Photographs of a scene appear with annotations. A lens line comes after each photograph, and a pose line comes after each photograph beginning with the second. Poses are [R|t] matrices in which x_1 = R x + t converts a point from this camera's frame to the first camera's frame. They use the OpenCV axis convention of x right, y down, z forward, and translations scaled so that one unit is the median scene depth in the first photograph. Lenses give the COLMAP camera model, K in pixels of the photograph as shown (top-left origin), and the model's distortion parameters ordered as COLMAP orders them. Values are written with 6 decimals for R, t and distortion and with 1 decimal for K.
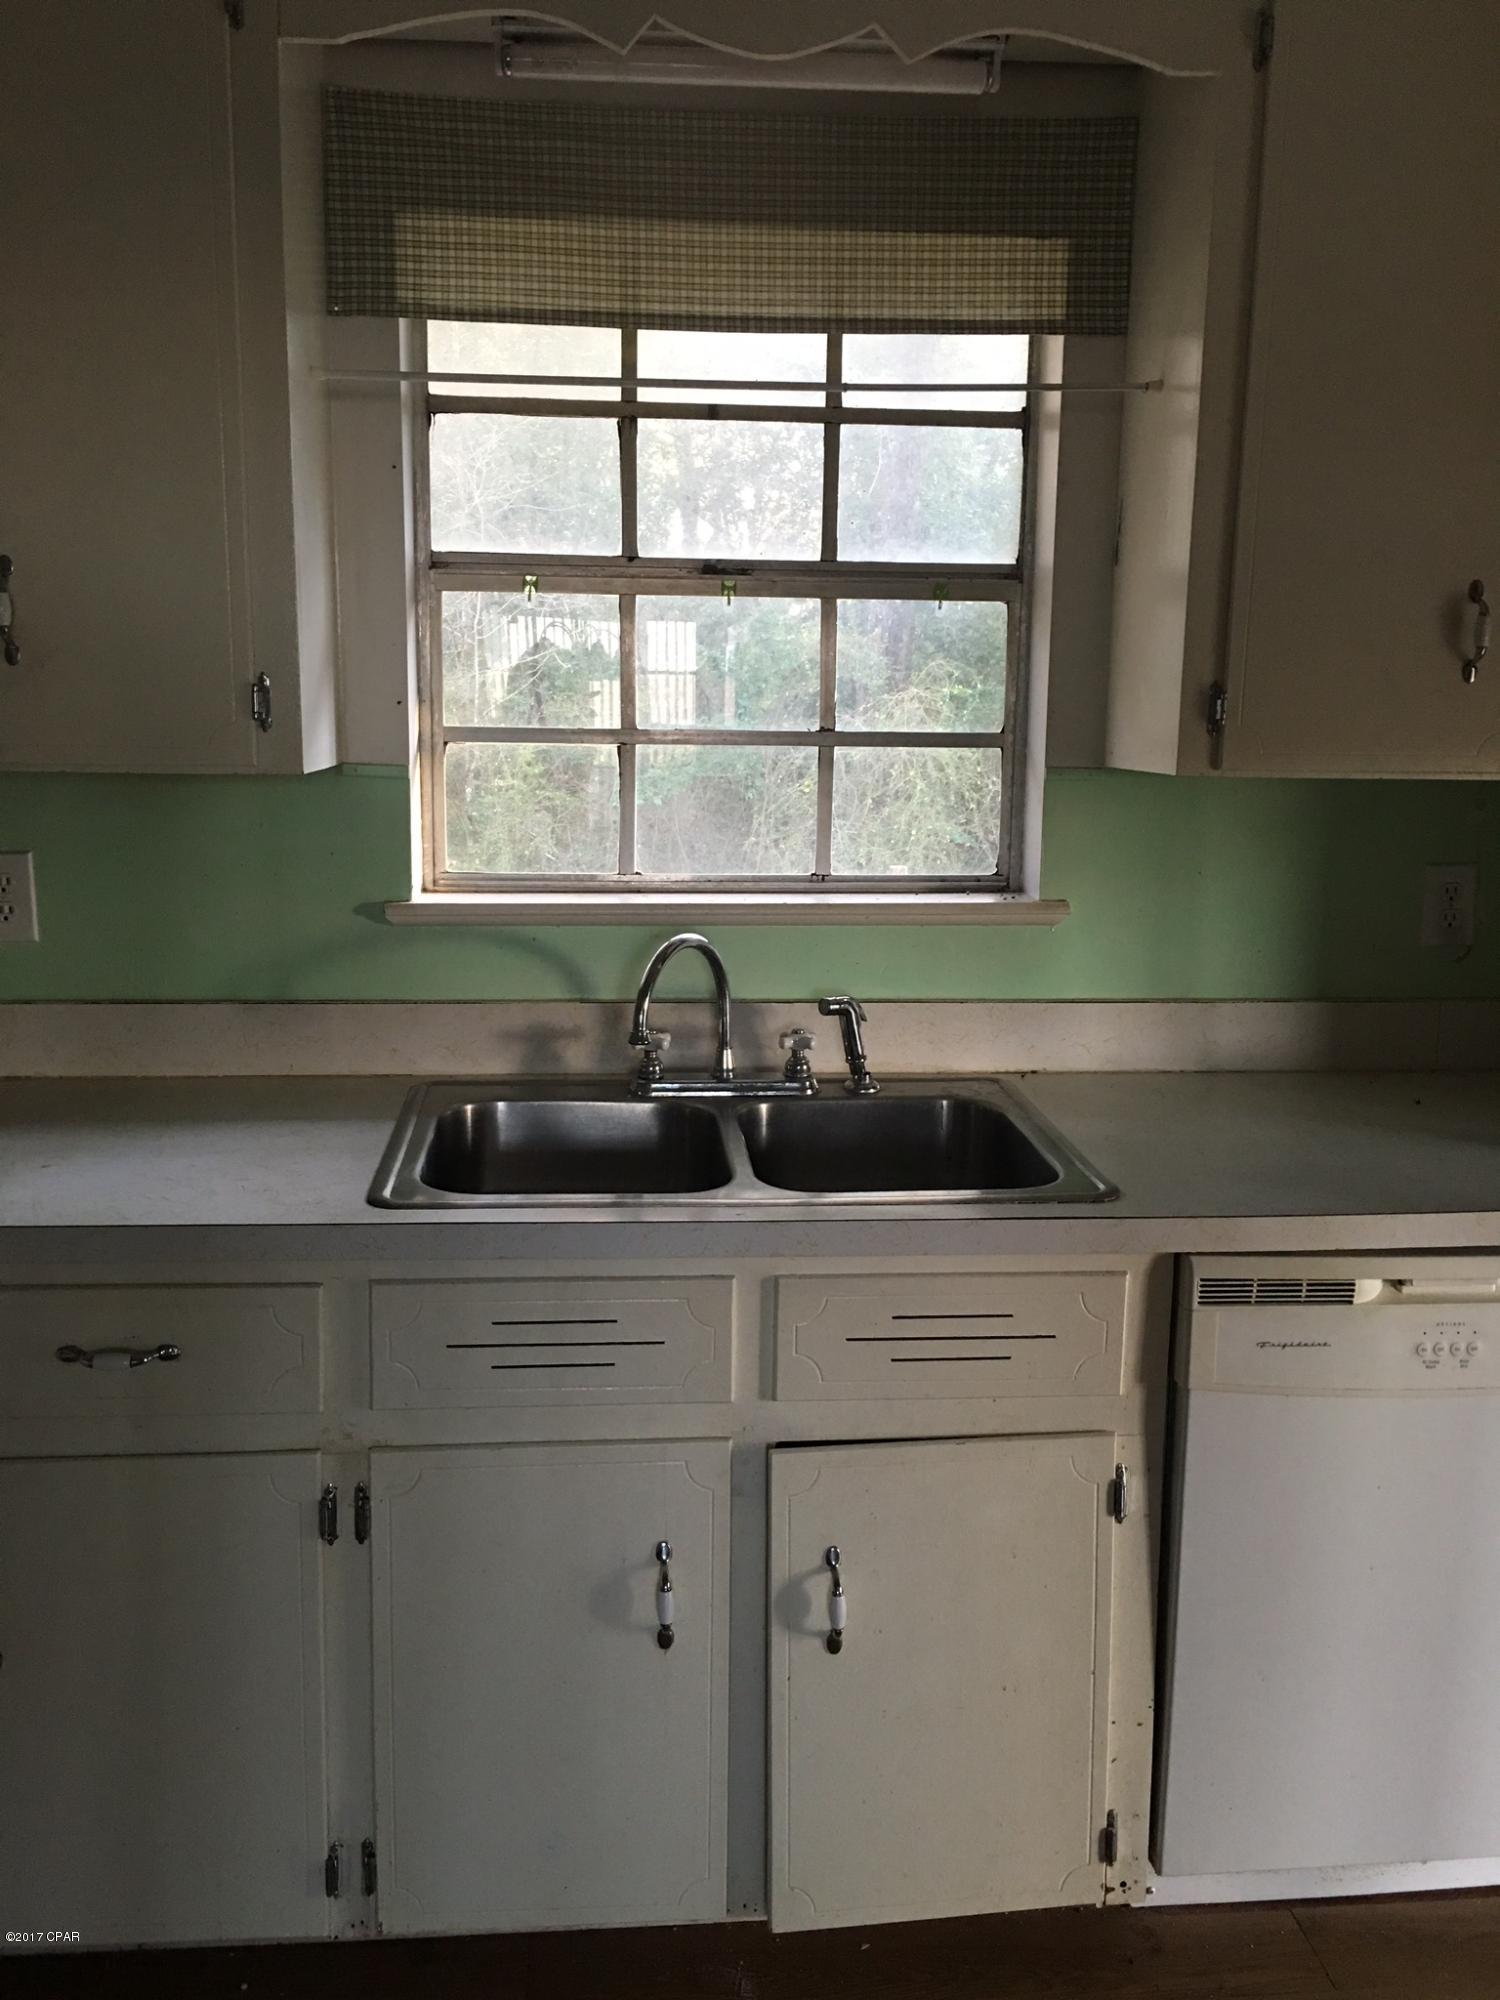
lens RADIAL K [[1725.5, 0, 740.9], [0, 1725.5, 1000.6], [0, 0, 1]] dist [0.061048, -0.023628]
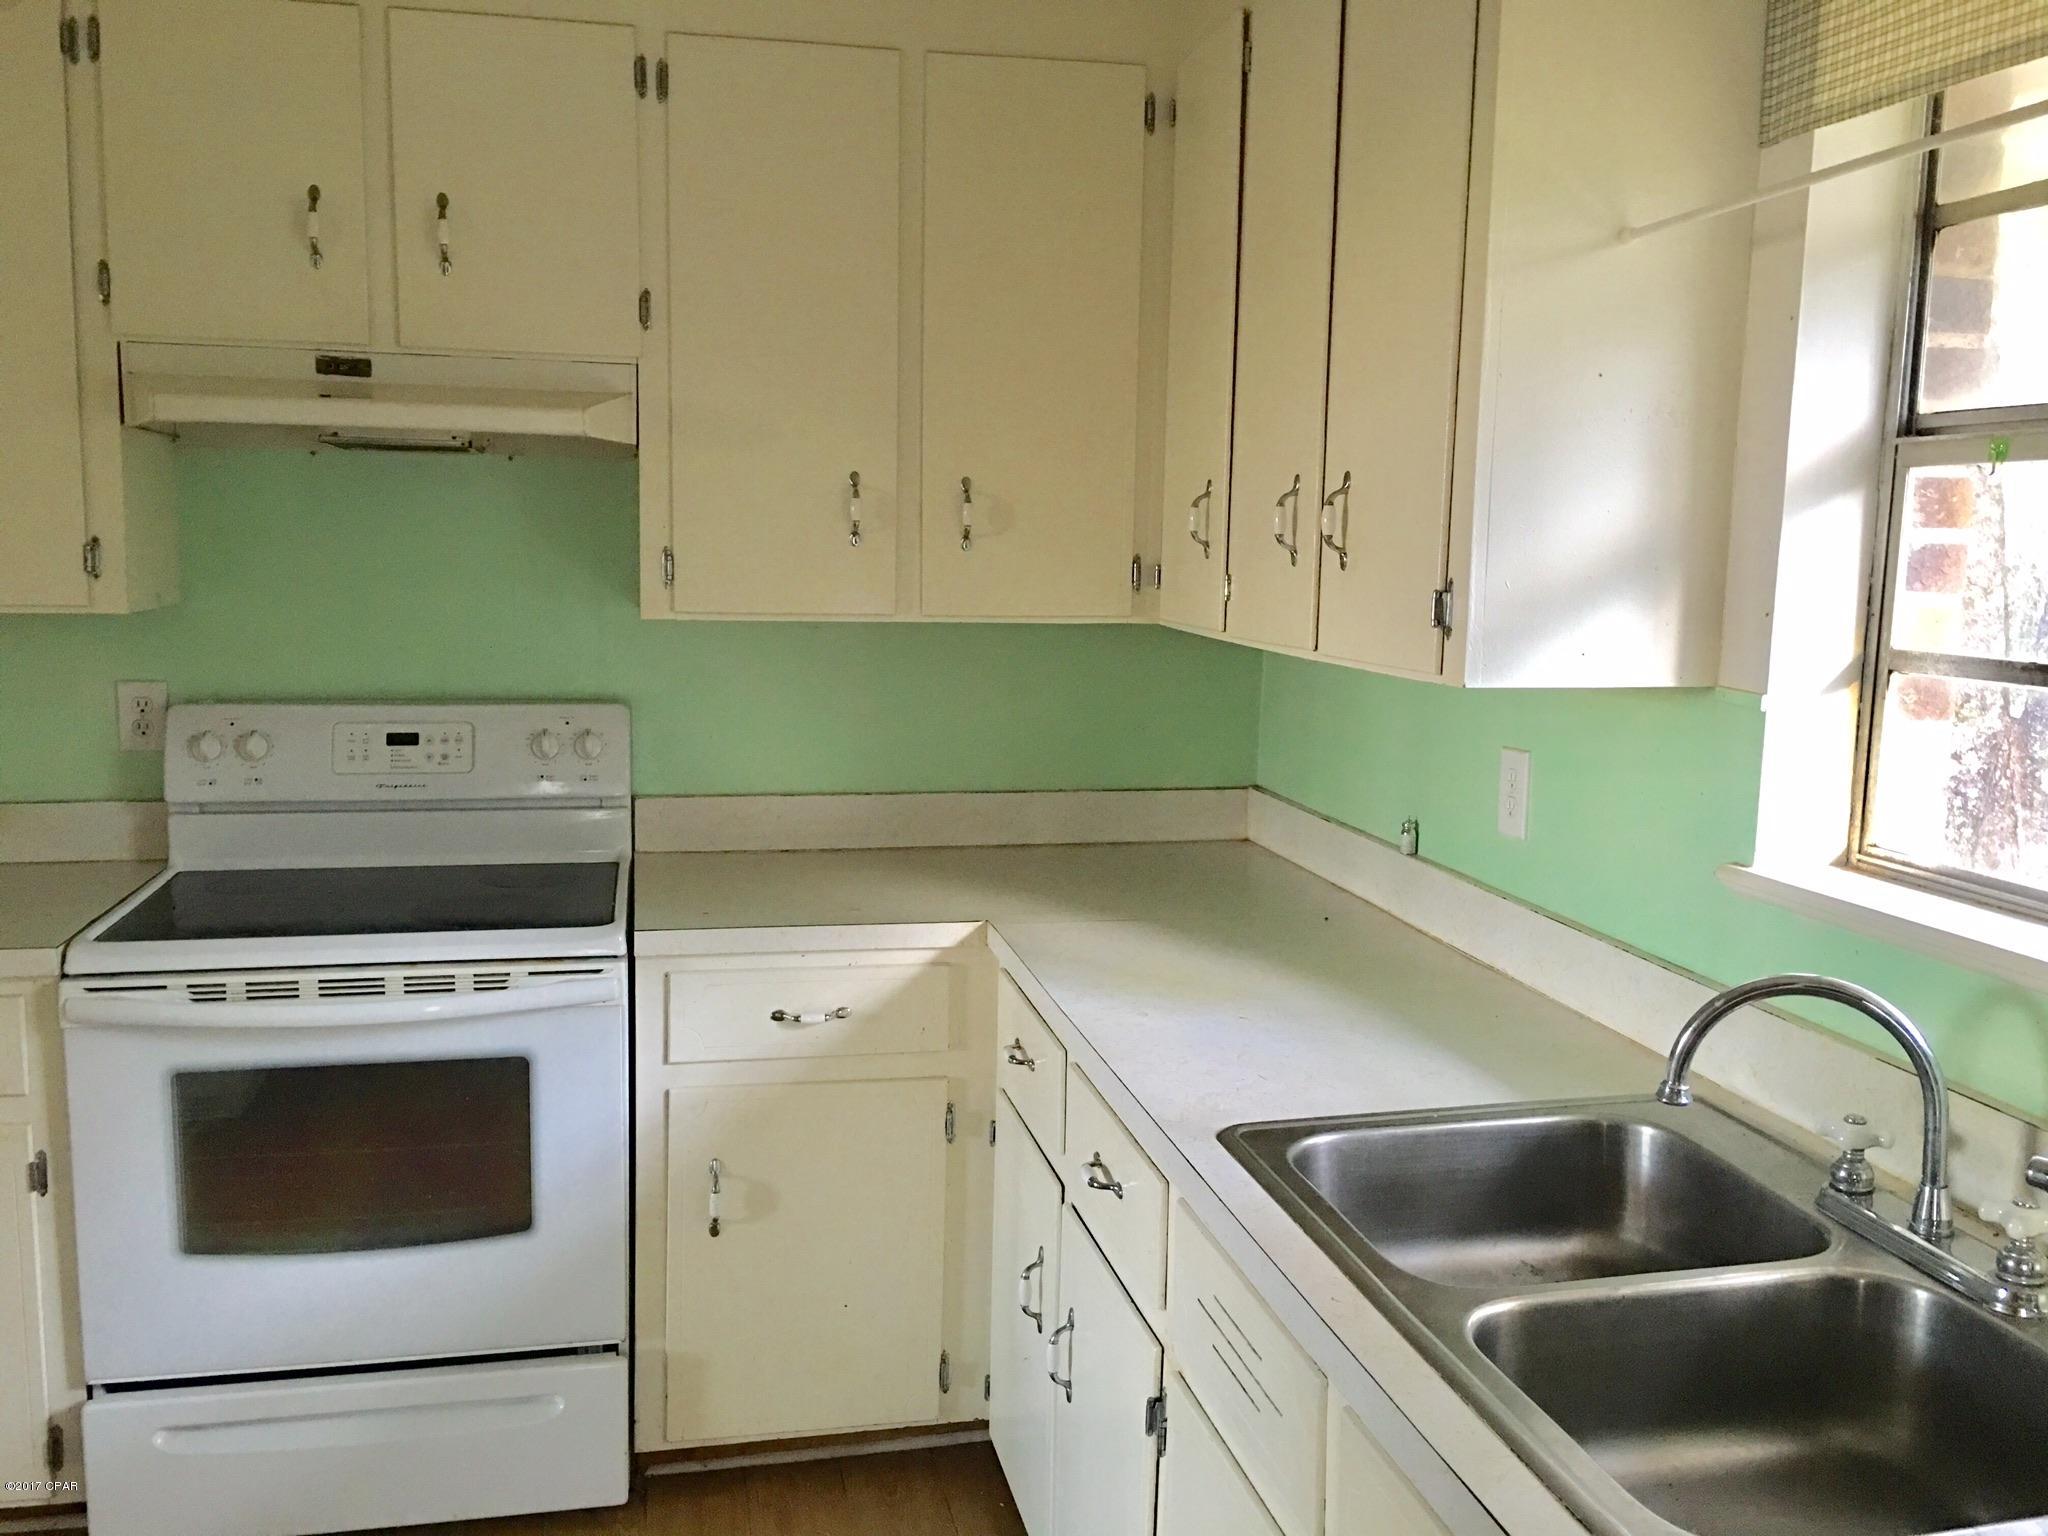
lens RADIAL K [[1766.9, 0, 1012.1], [0, 1766.9, 769.4], [0, 0, 1]] dist [0.061048, -0.023628]
pose [[0.128503, 0.119516, -0.984481, 0.586736], [-0.189660, 0.977350, 0.093895, -0.119829], [0.973404, 0.174651, 0.148260, 0.583719]]
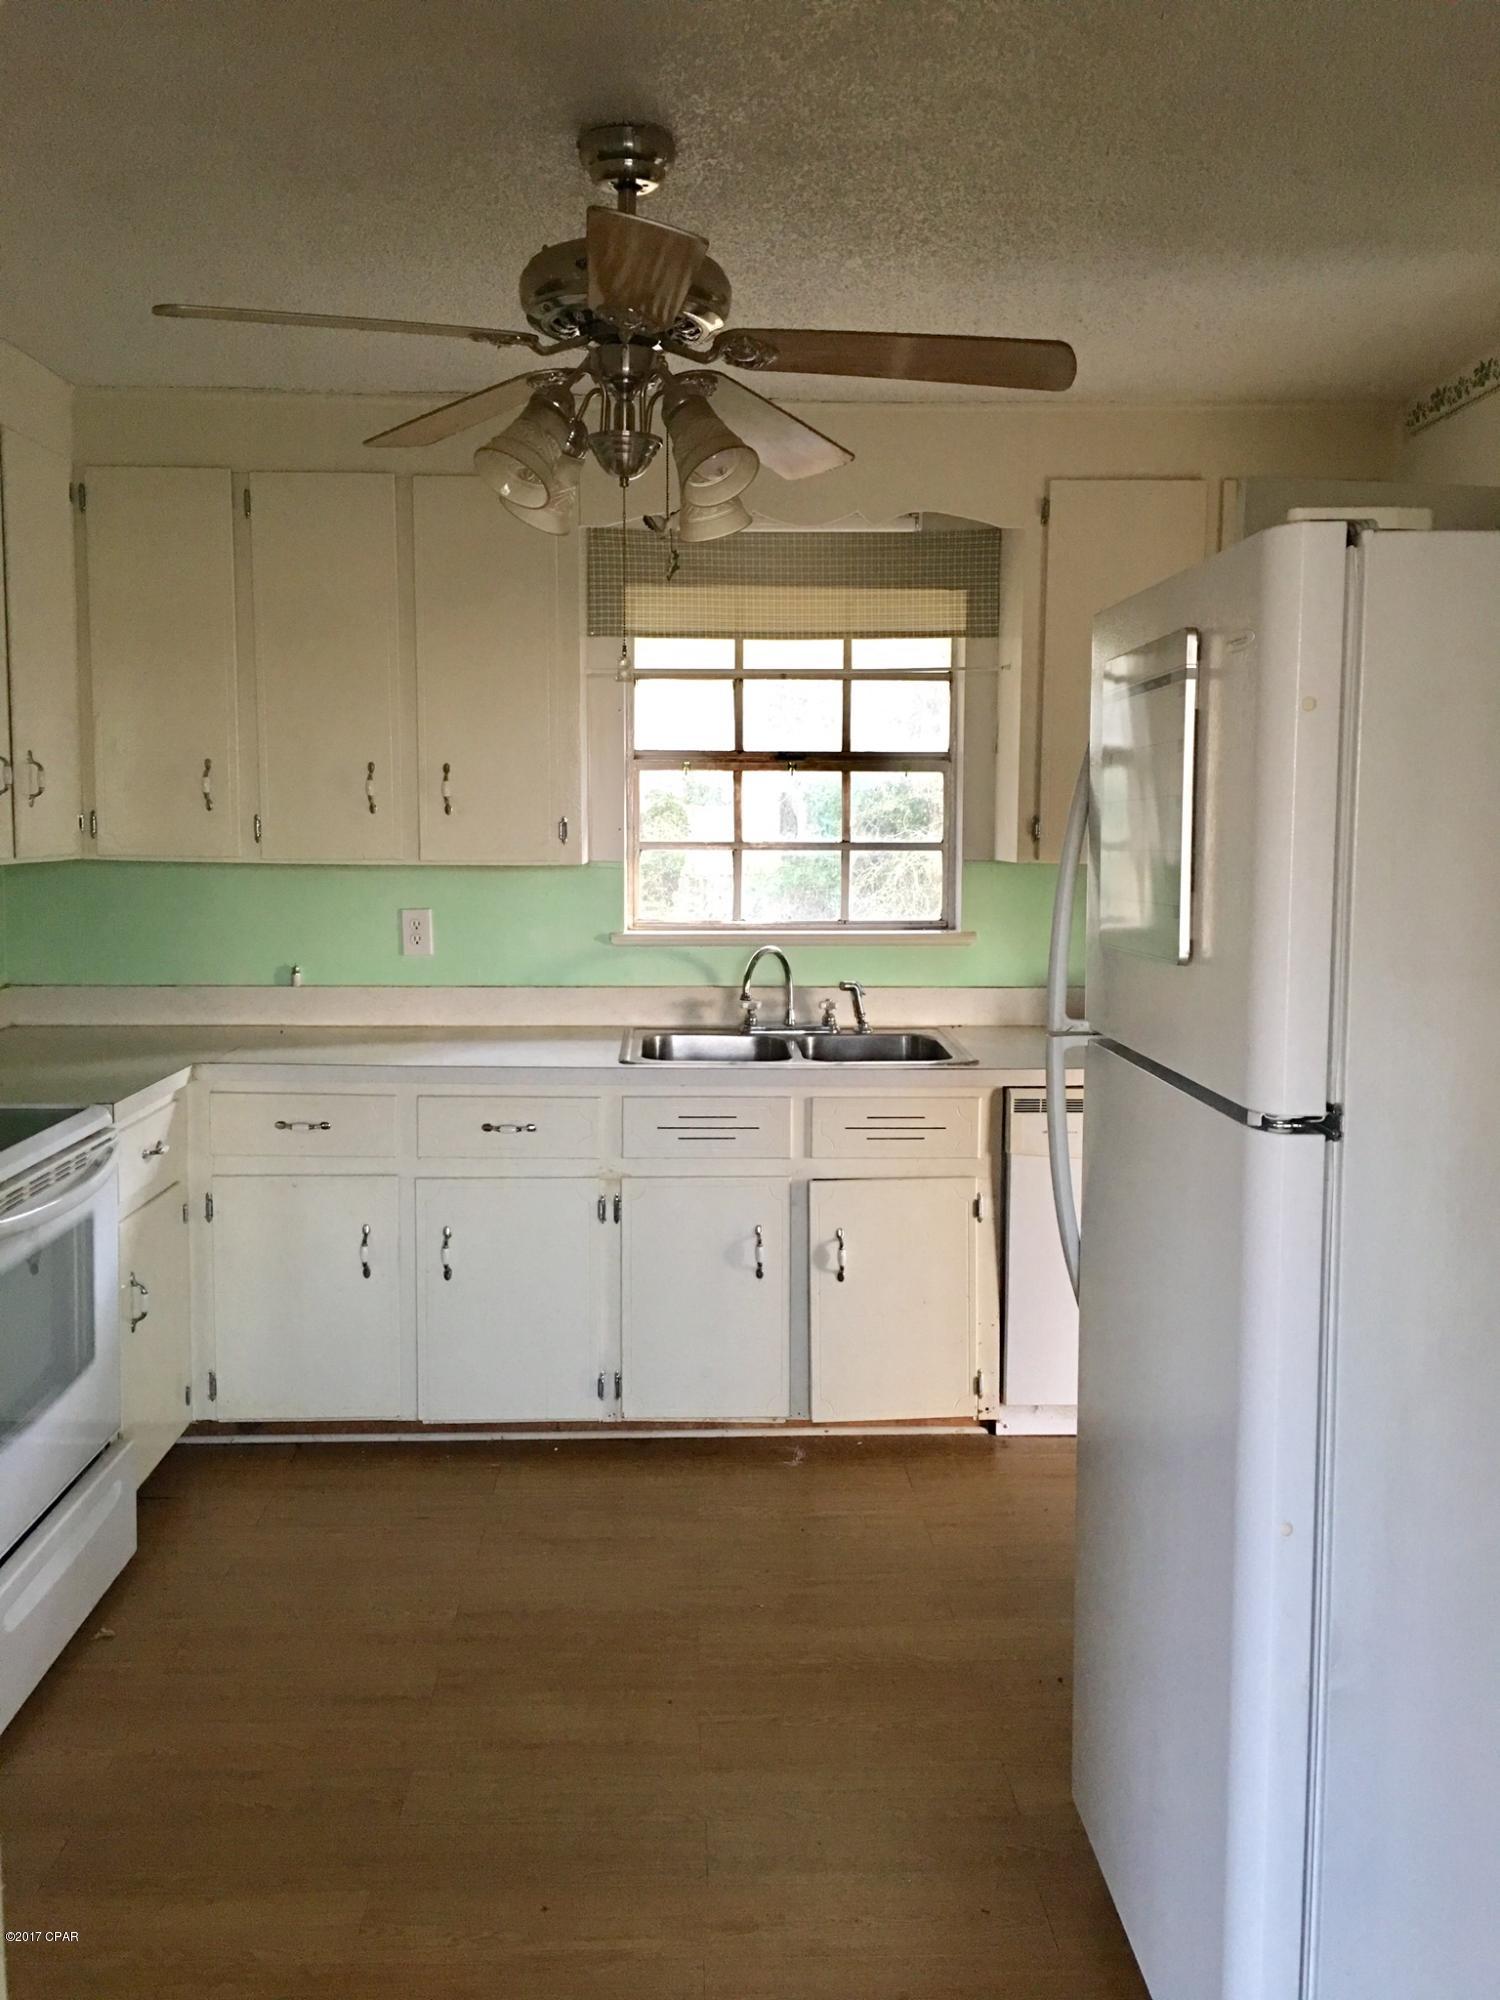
lens RADIAL K [[1725.5, 0, 752.1], [0, 1725.5, 1006.2], [0, 0, 1]] dist [0.061048, -0.023628]
pose [[0.998977, -0.004365, -0.045015, 0.035712], [0.001541, 0.998039, -0.062580, 0.148557], [0.045200, 0.062446, 0.997024, -0.921695]]
